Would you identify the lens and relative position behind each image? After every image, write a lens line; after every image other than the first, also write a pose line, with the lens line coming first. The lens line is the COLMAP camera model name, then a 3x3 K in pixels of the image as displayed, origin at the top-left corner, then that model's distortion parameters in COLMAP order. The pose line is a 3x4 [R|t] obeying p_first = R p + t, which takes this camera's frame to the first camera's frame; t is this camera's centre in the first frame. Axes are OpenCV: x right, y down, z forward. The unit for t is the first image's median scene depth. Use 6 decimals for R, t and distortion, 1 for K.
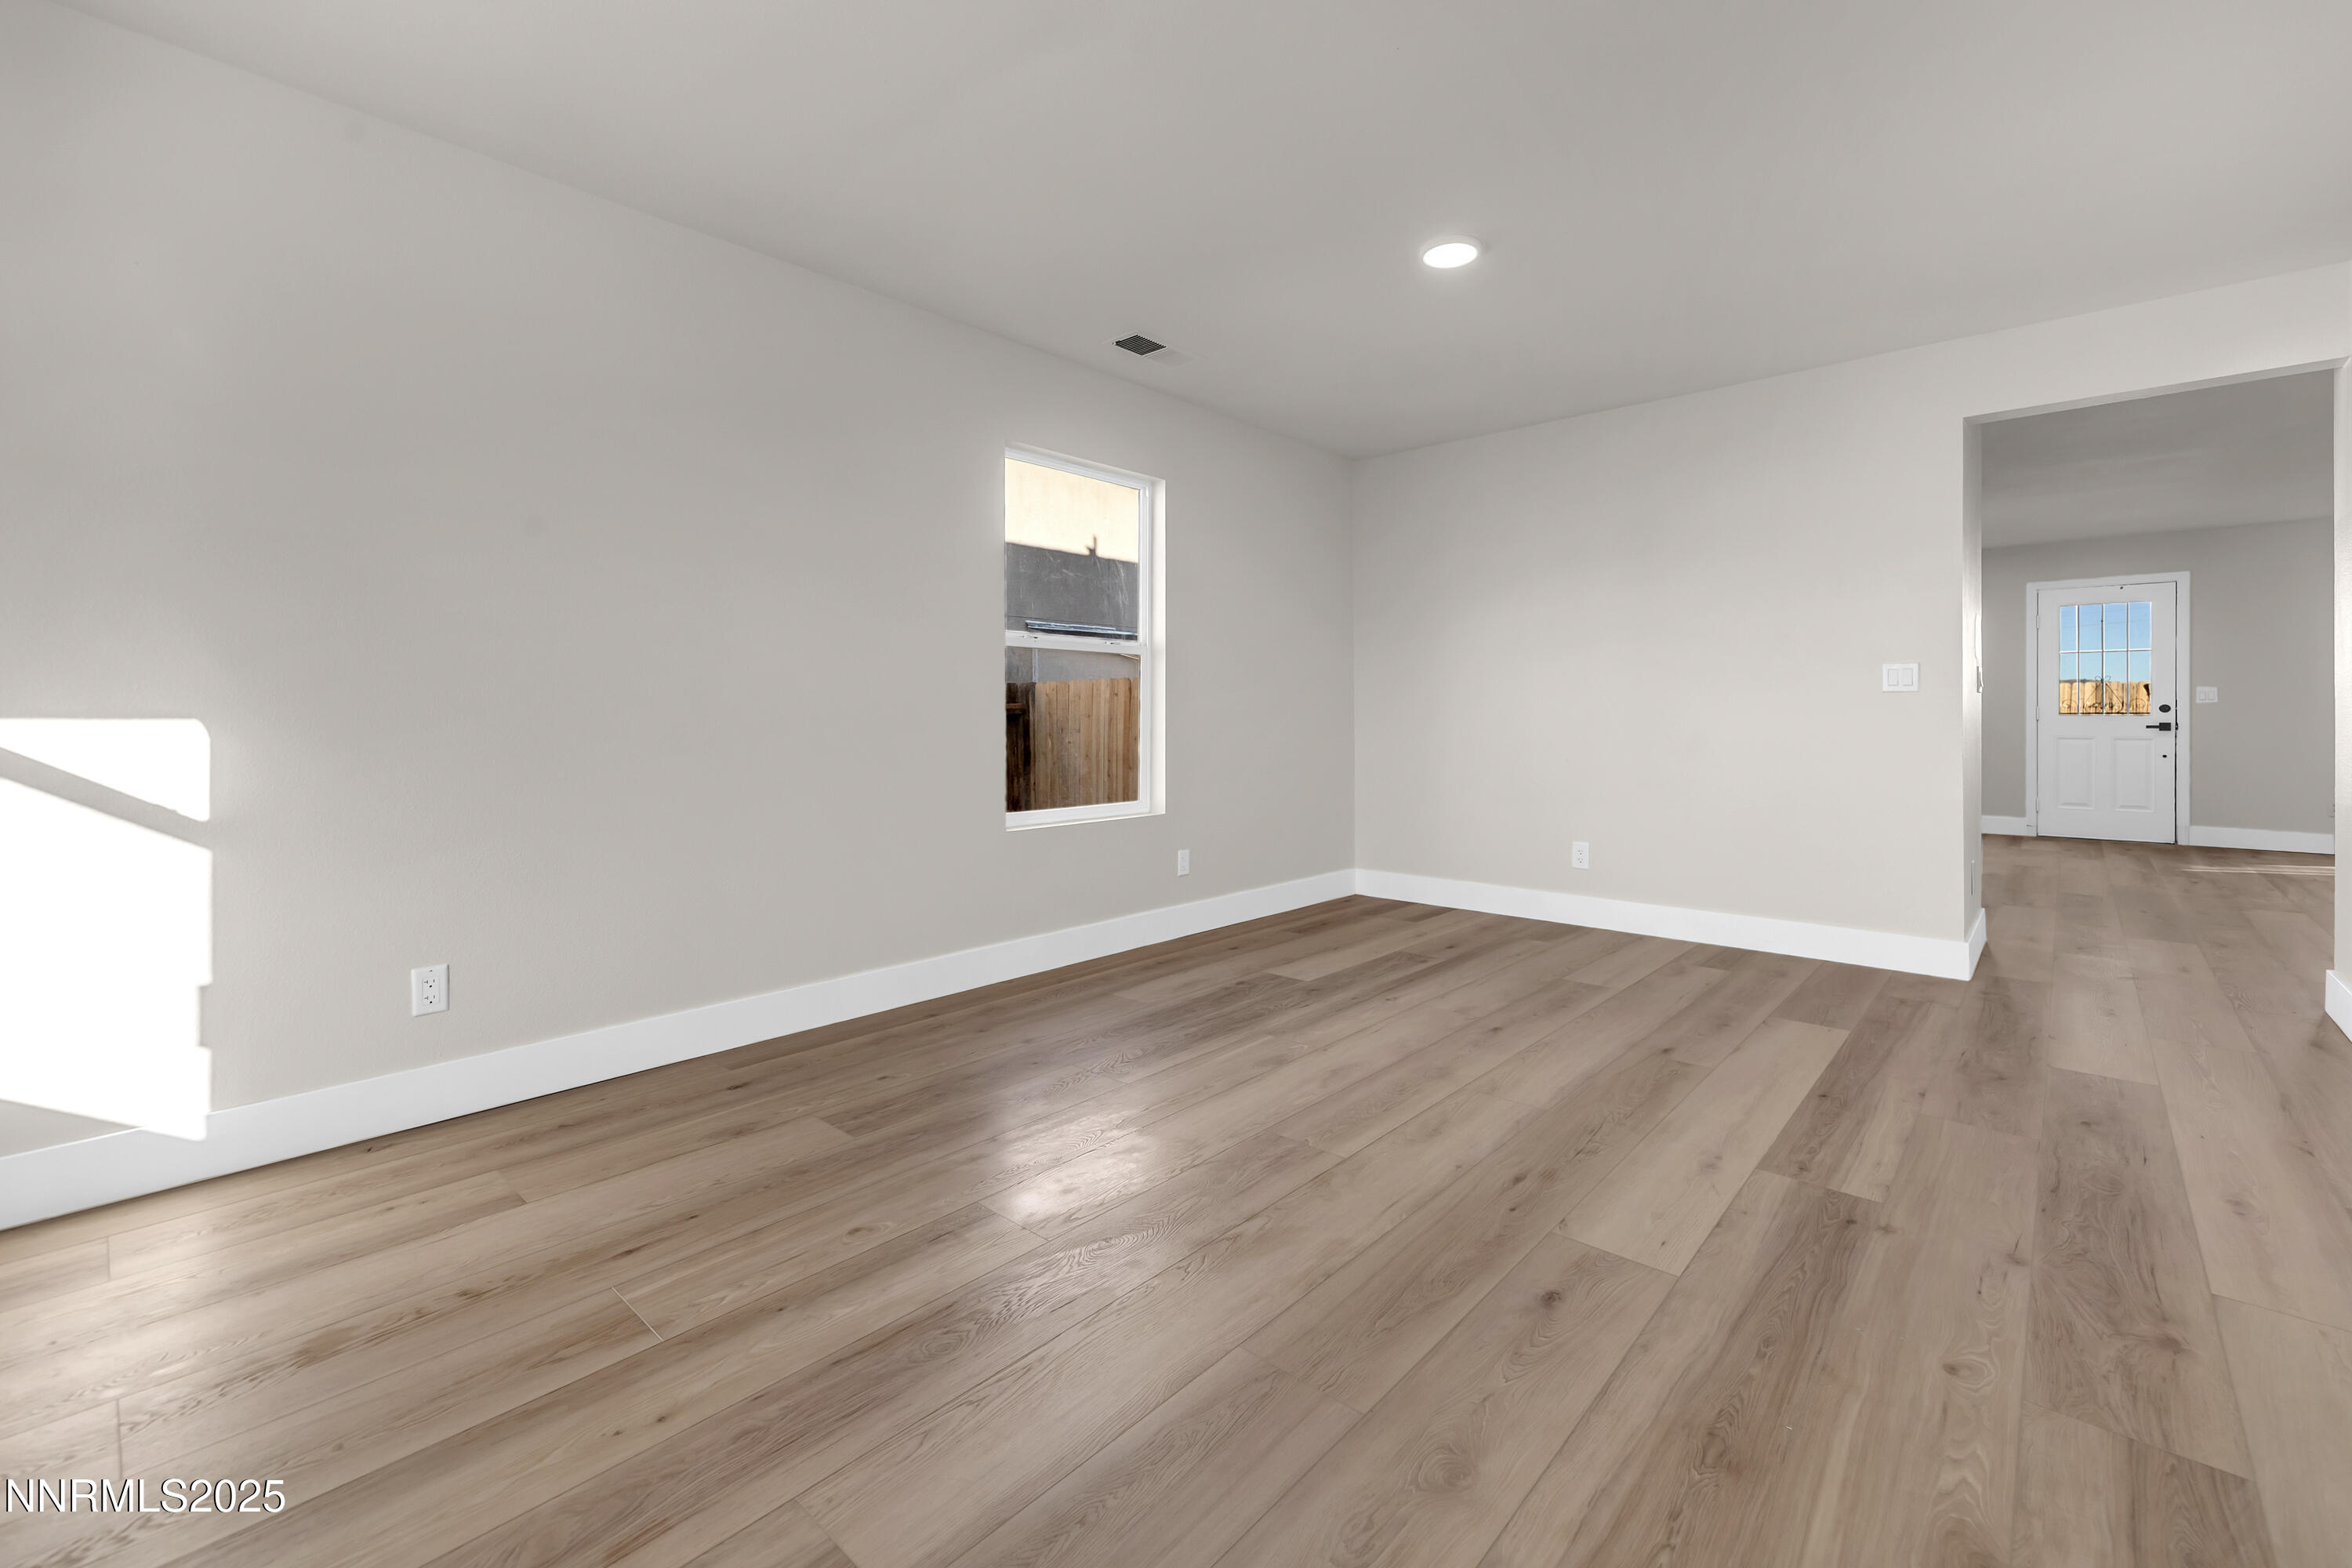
lens RADIAL K [[1013.3, 0, 1175.7], [0, 1013.3, 724.7], [0, 0, 1]] dist [0.000348, 0.000163]
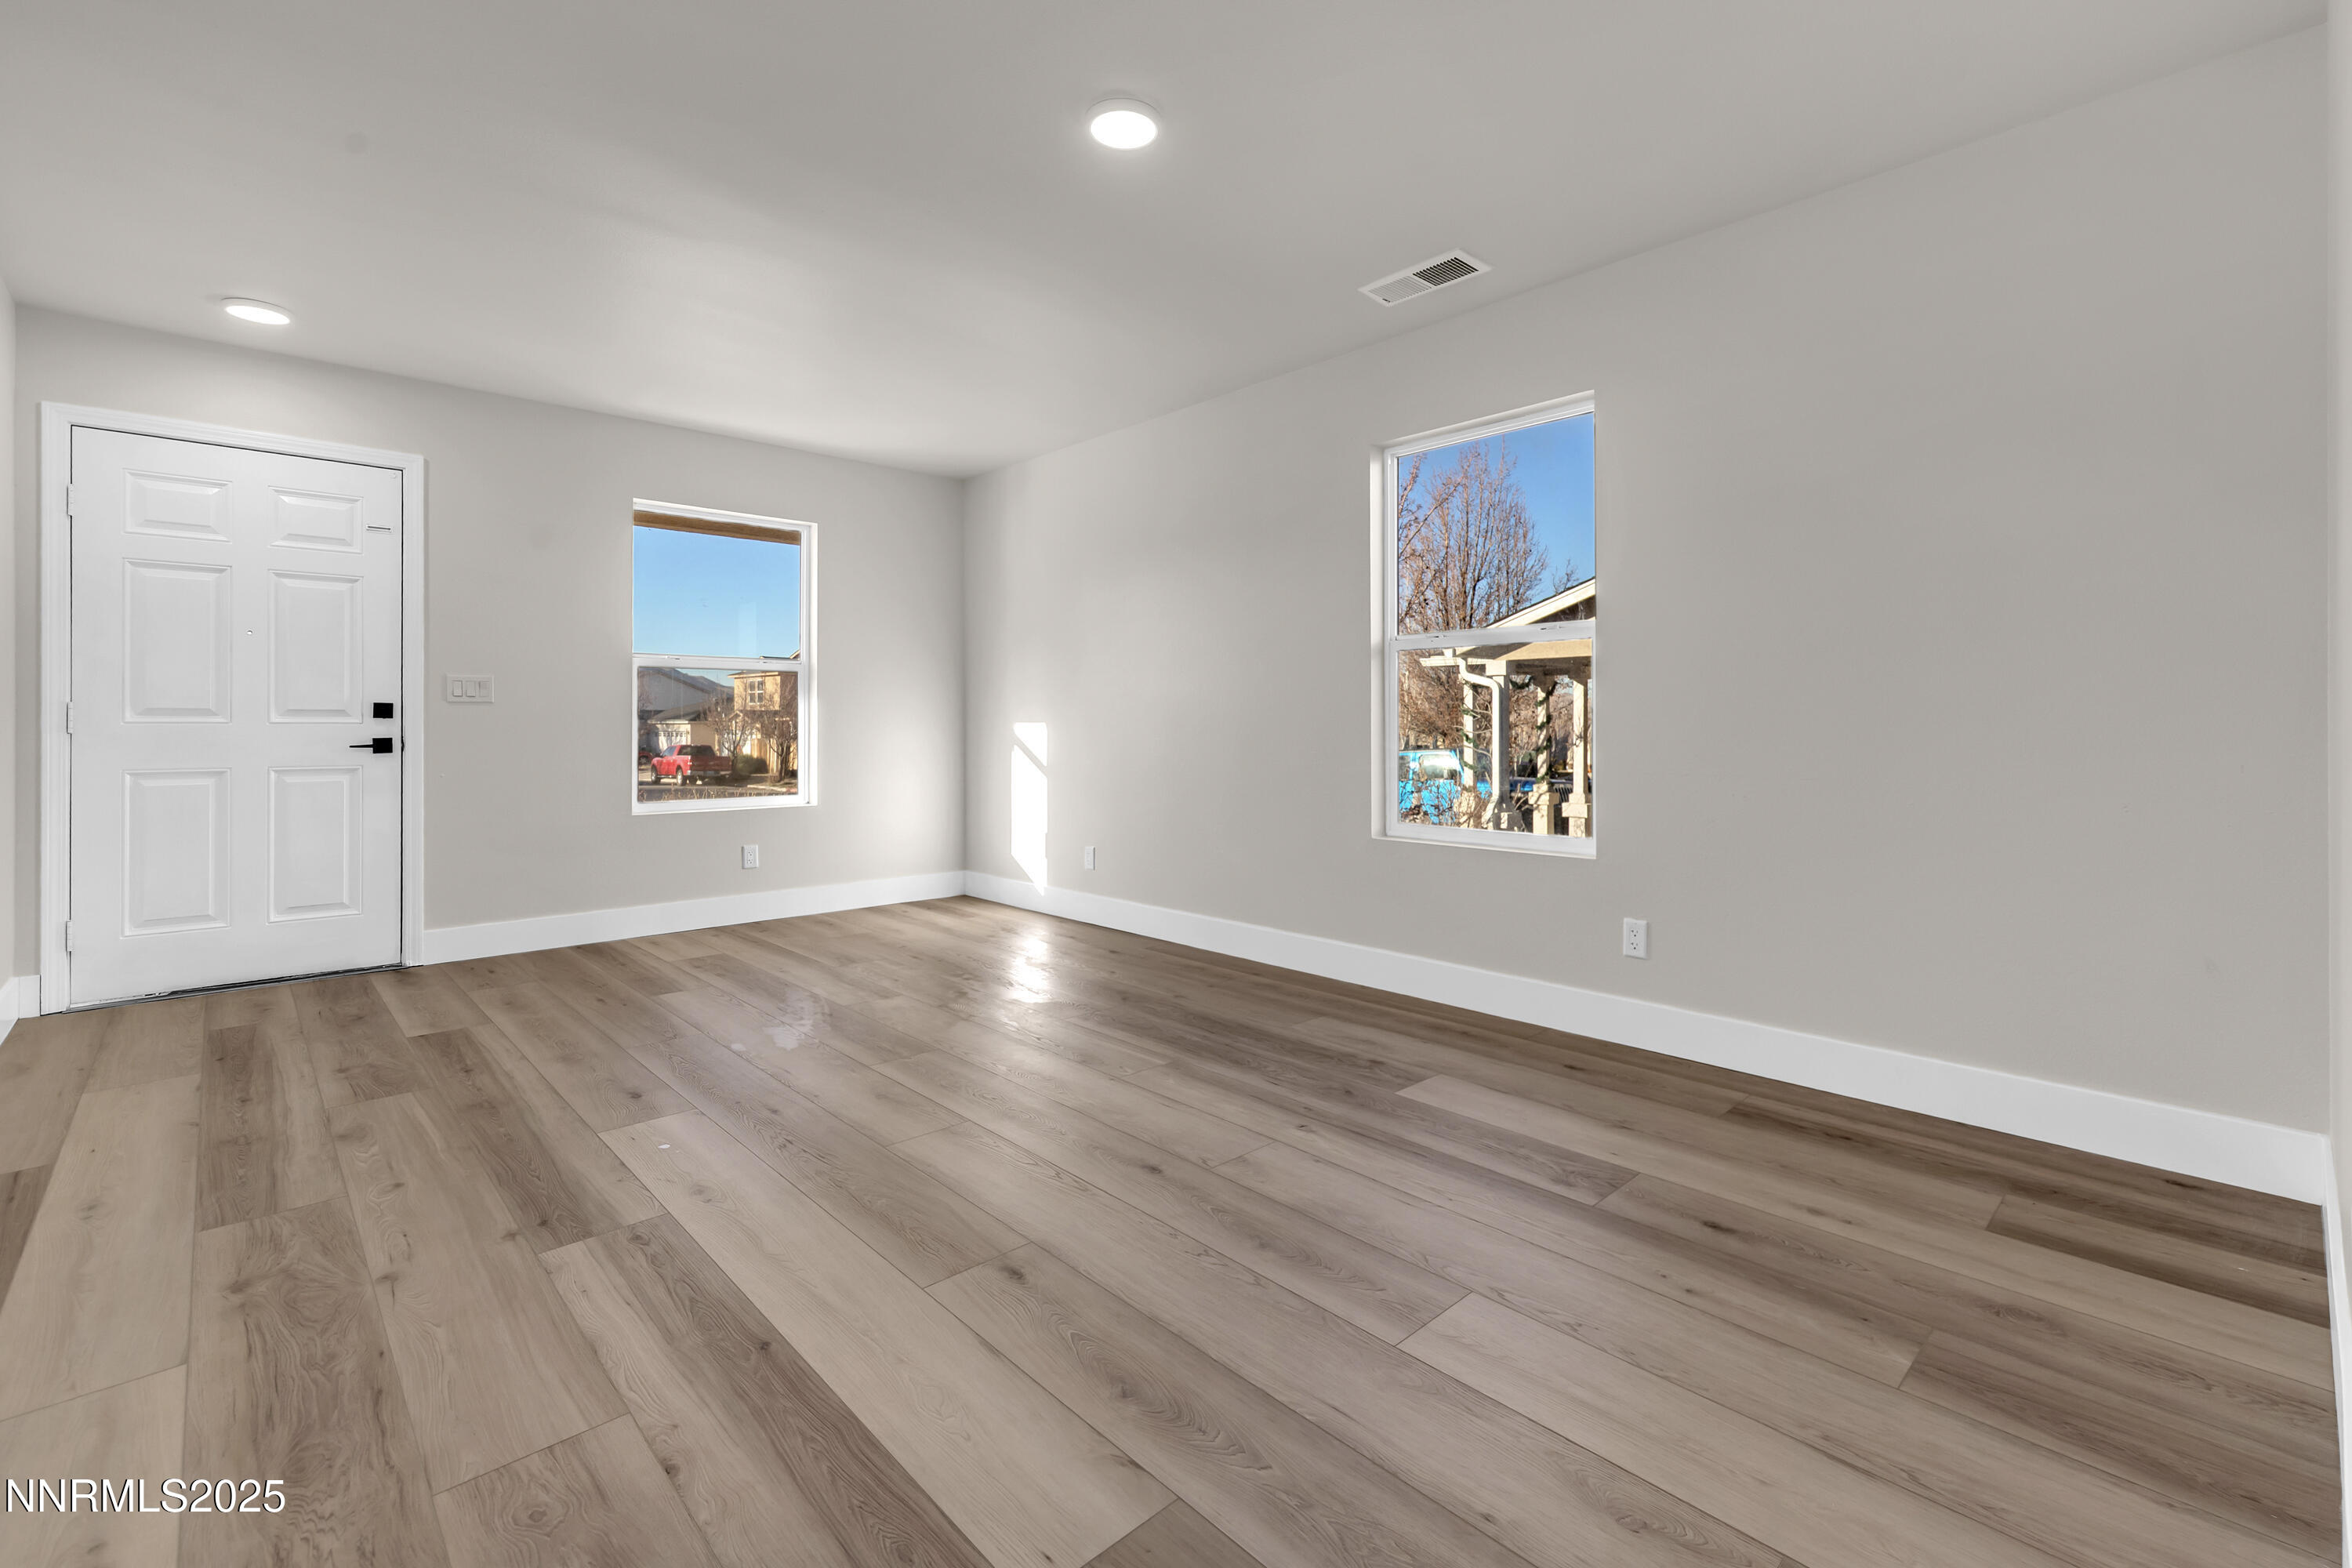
lens RADIAL K [[1013.3, 0, 1175.7], [0, 1013.3, 724.7], [0, 0, 1]] dist [0.000348, 0.000163]
pose [[-0.091362, 0.002100, -0.995815, 1.525728], [-0.005817, 0.999980, 0.002642, -0.013638], [0.995801, 0.006034, -0.091348, 1.622786]]
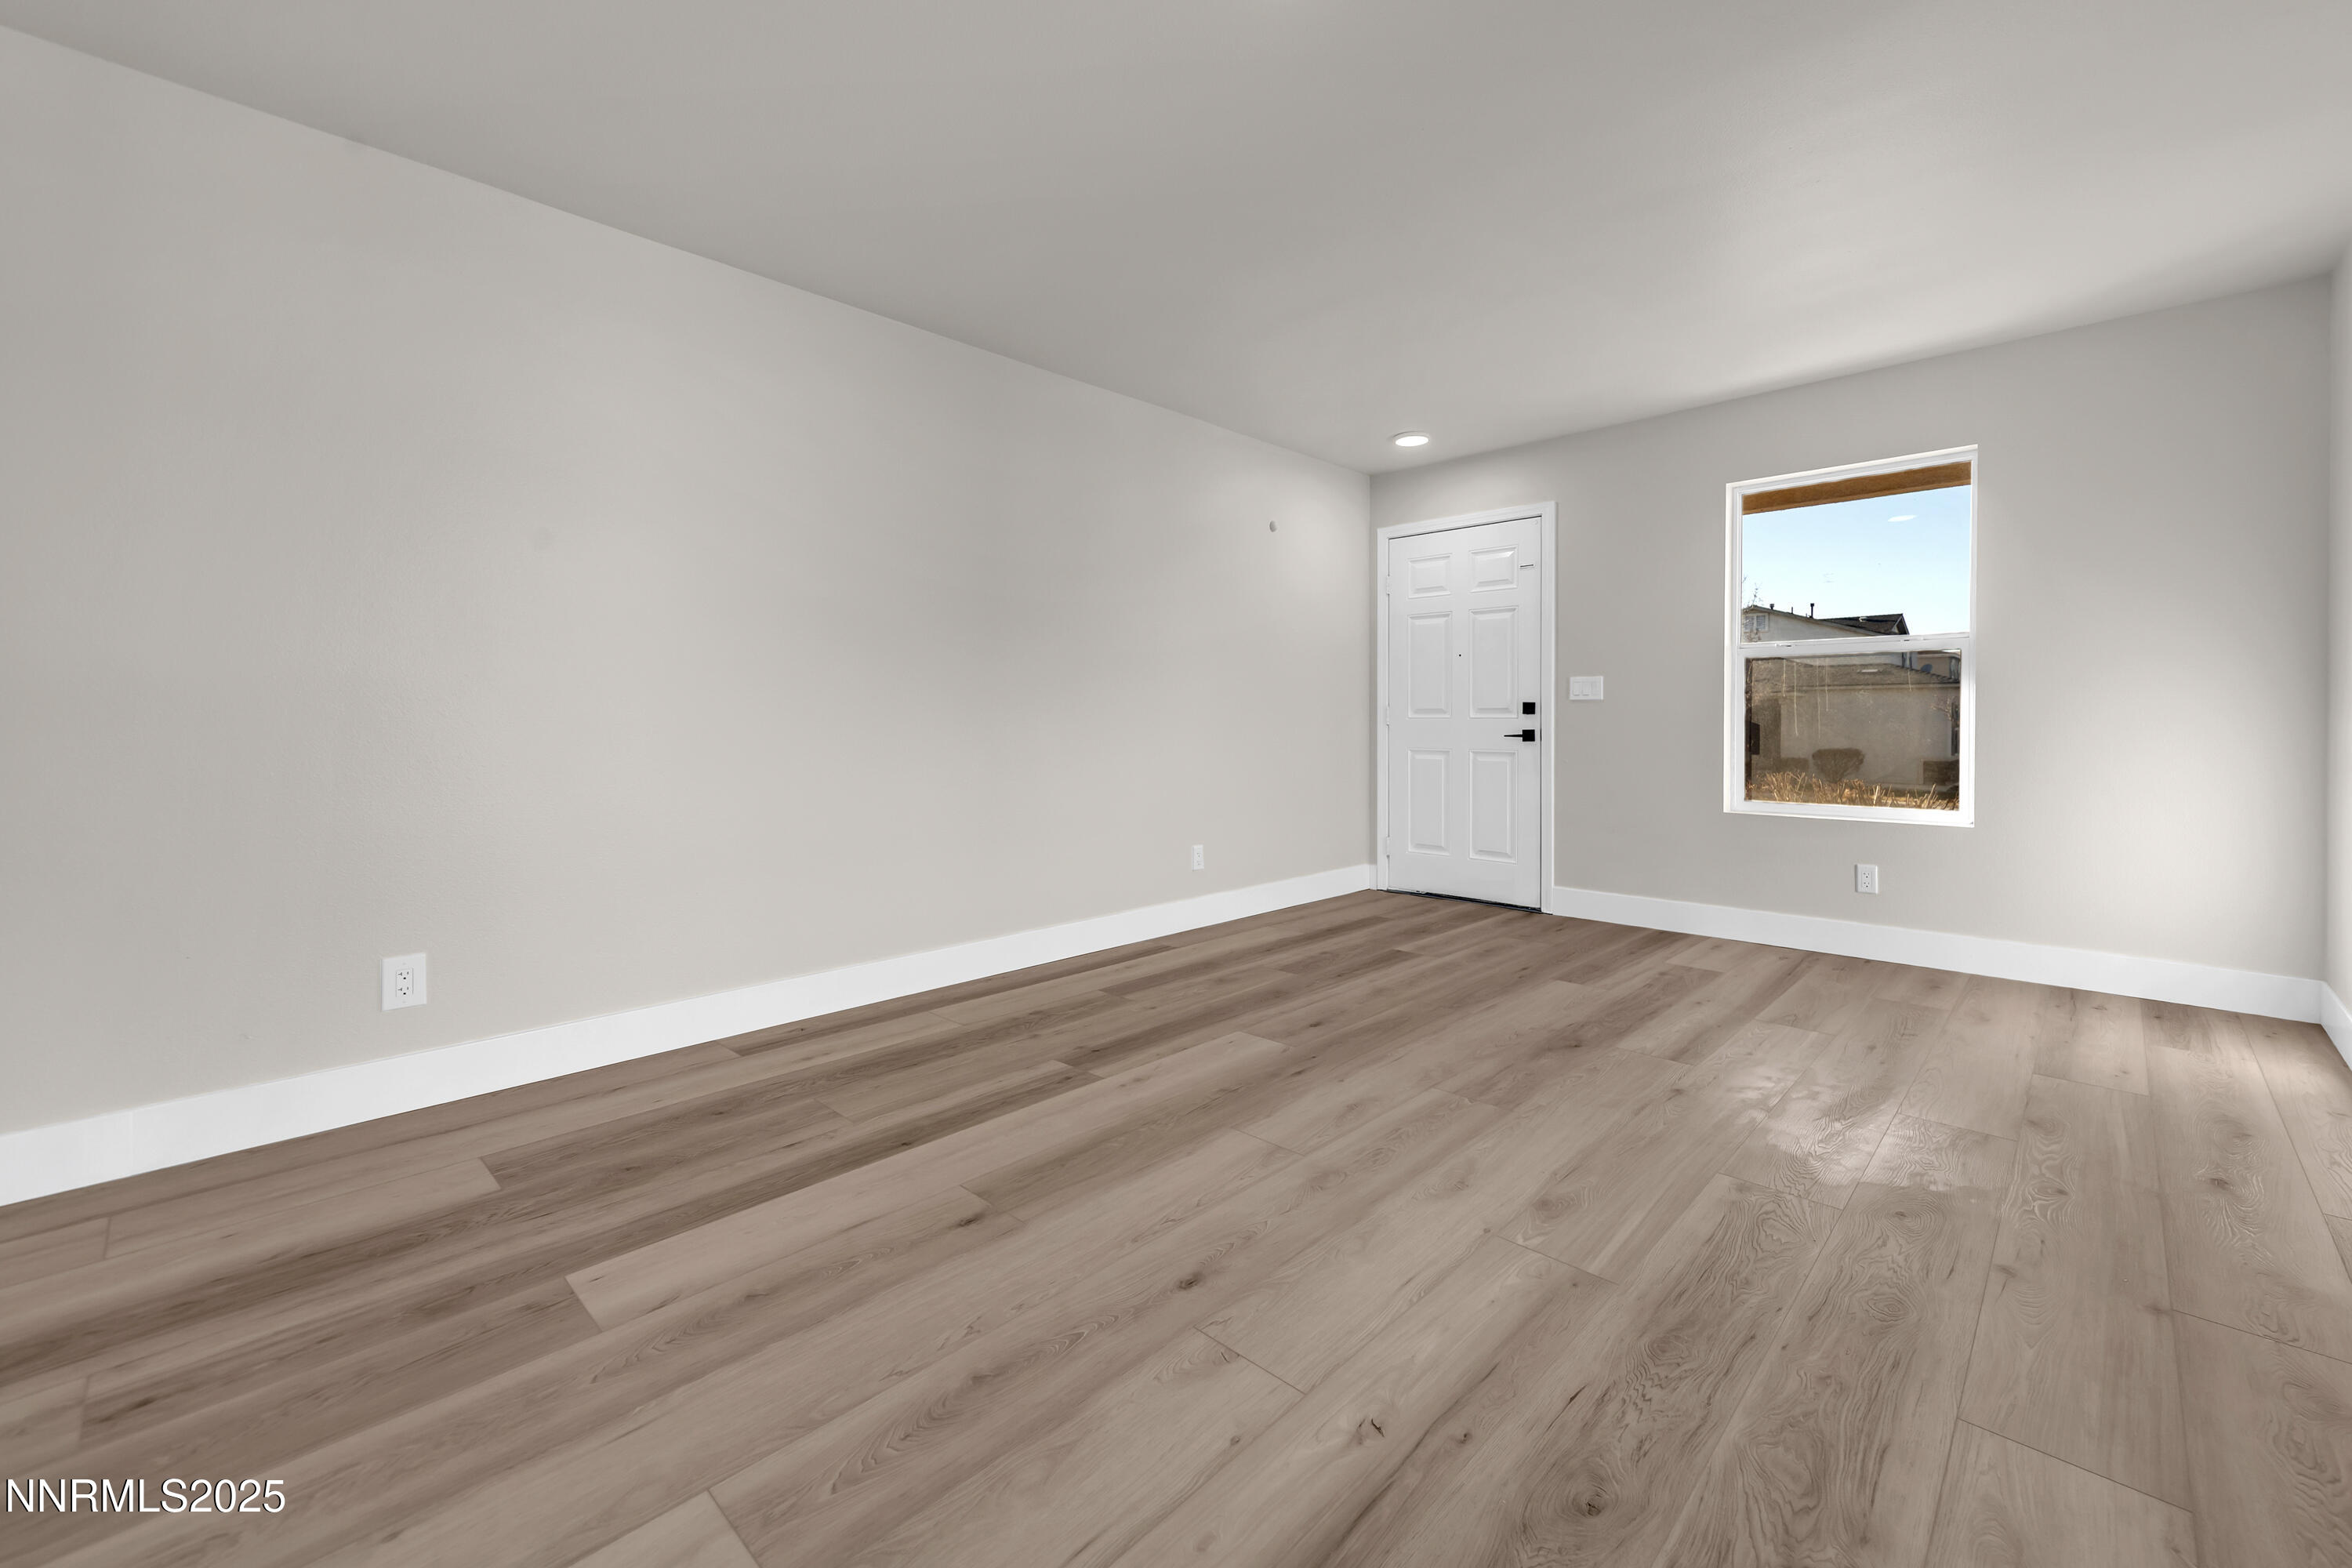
lens RADIAL K [[948.4, 0, 1209.9], [0, 948.4, 710.2], [0, 0, 1]] dist [0.002334, -0.000242]
pose [[-0.999914, 0.002771, 0.012789, 0.447961], [0.002722, 0.999989, -0.003806, -0.014785], [-0.012800, -0.003771, -0.999911, 2.288626]]
